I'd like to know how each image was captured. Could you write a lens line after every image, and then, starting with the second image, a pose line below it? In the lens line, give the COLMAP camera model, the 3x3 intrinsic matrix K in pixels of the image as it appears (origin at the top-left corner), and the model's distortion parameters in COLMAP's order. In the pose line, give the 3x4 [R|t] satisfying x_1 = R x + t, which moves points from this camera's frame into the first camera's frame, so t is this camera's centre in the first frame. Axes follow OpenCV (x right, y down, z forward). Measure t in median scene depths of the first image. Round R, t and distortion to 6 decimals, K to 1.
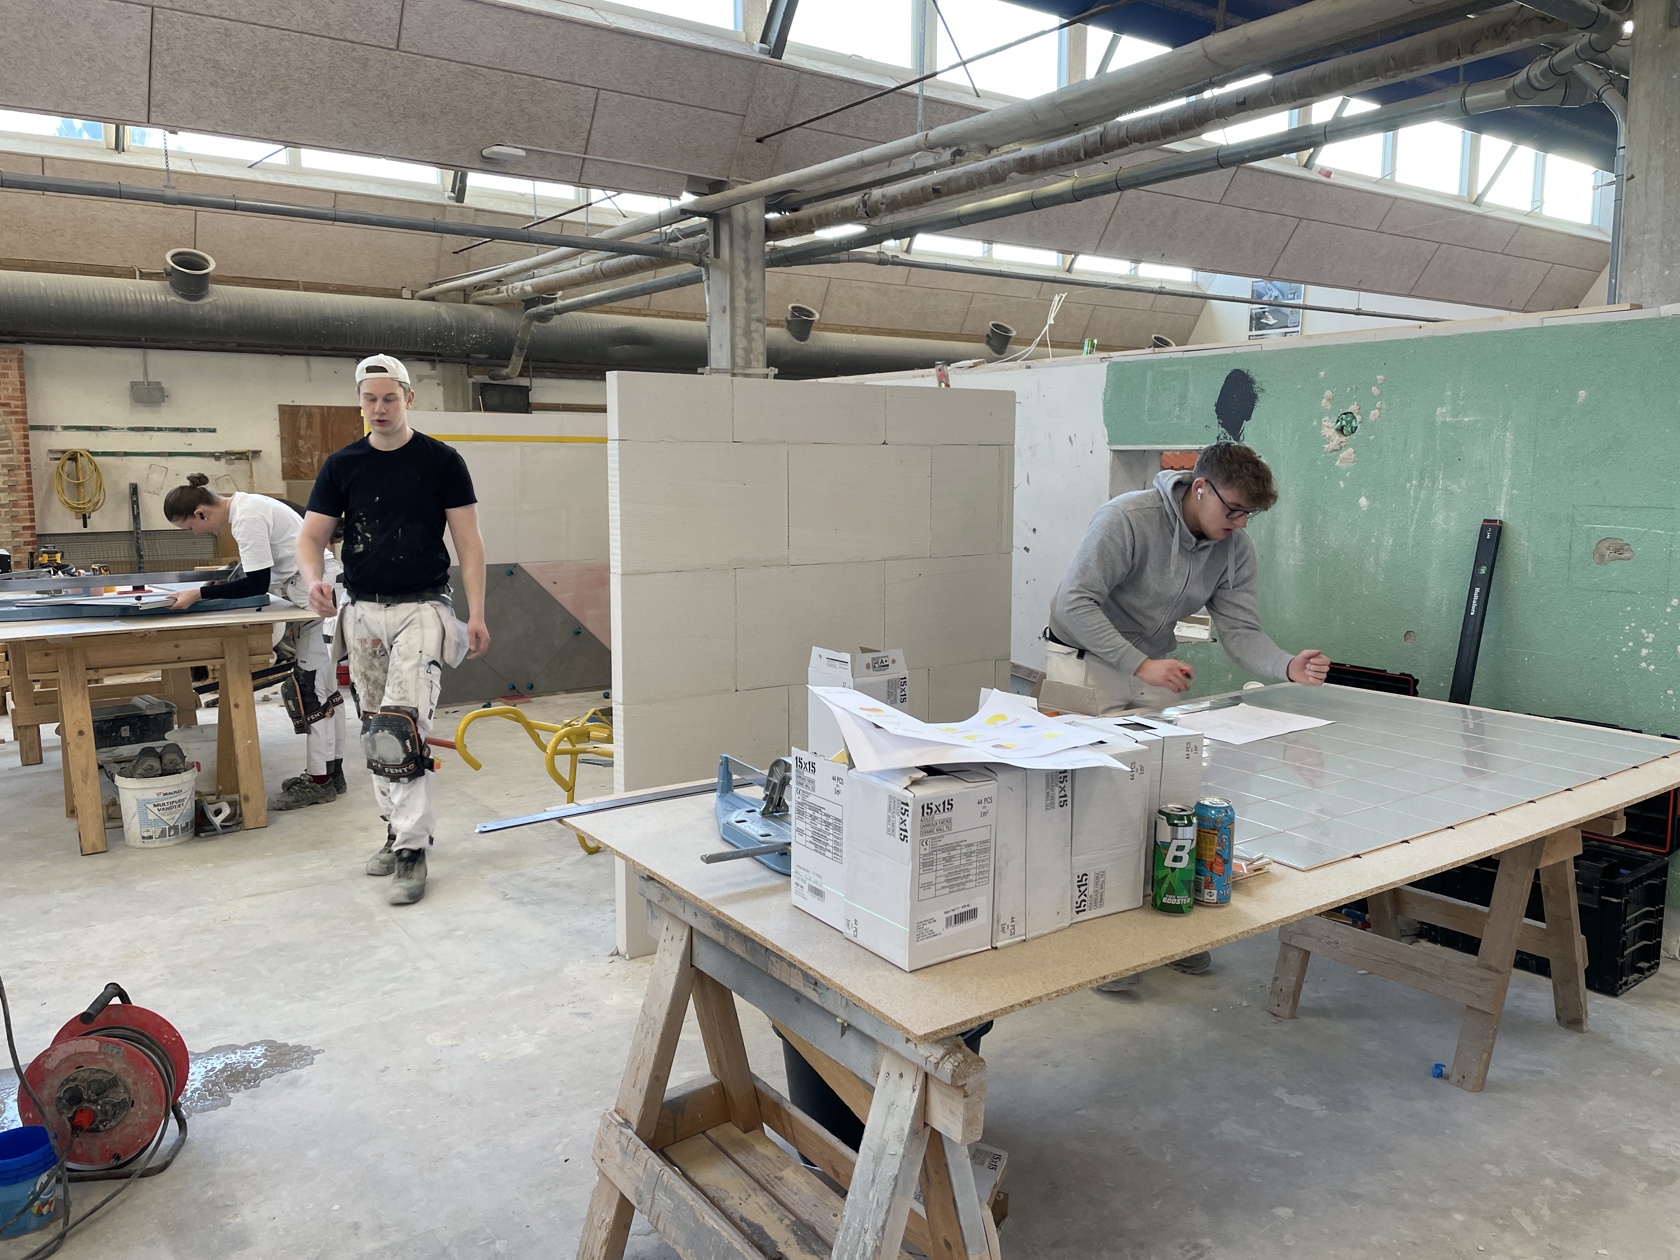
lens RADIAL K [[1276.9, 0, 861.5], [0, 1276.9, 599.1], [0, 0, 1]] dist [0.086592, -0.110133]
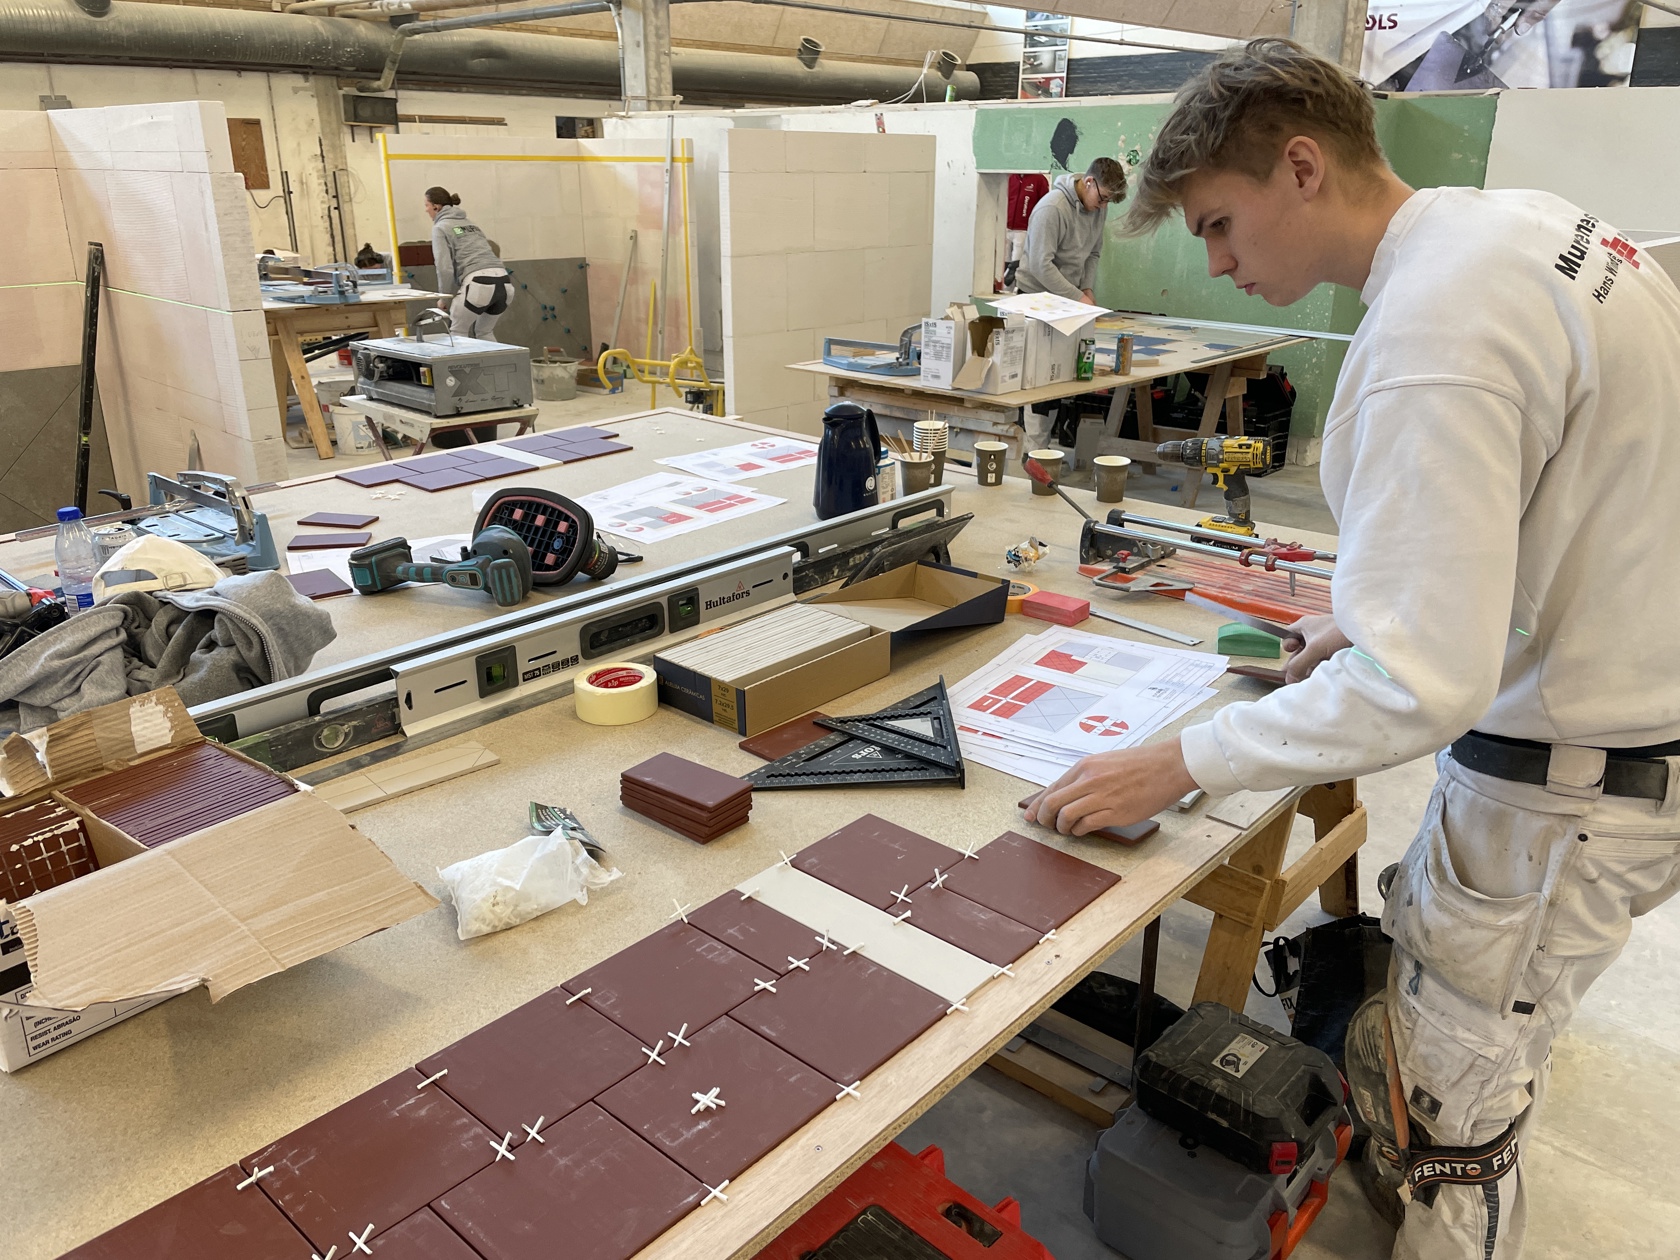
lens RADIAL K [[1276.9, 0, 861.5], [0, 1276.9, 599.1], [0, 0, 1]] dist [0.086592, -0.110133]
pose [[0.981565, -0.059524, 0.181623, -0.131257], [0.018967, 0.975913, 0.217335, 0.020942], [-0.190185, -0.209883, 0.959051, -0.277073]]
